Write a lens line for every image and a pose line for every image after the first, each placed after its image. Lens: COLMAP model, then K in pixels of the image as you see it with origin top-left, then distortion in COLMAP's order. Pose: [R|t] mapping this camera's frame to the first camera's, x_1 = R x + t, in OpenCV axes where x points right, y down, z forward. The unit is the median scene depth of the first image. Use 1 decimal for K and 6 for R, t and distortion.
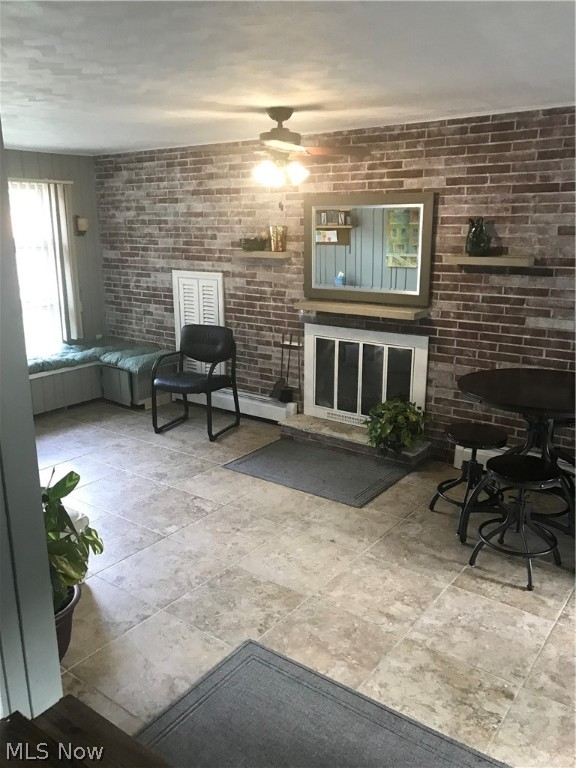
lens RADIAL K [[633.3, 0, 288.0], [0, 633.3, 384.0], [0, 0, 1]] dist [0.029994, -0.009616]
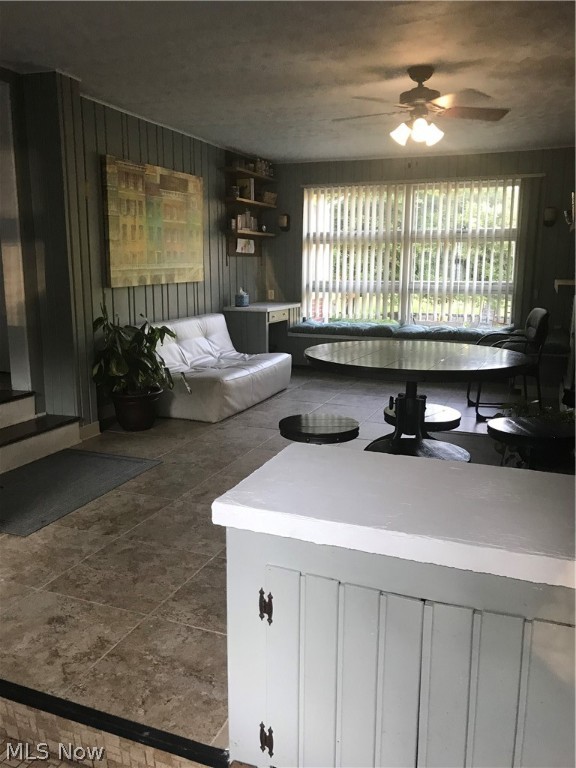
lens RADIAL K [[633.3, 0, 288.0], [0, 633.3, 384.0], [0, 0, 1]] dist [0.029994, -0.009616]
pose [[0.254027, 0.189733, -0.948405, 1.410466], [-0.248009, 0.960563, 0.125737, -0.023216], [0.934859, 0.203272, 0.291065, 0.838934]]
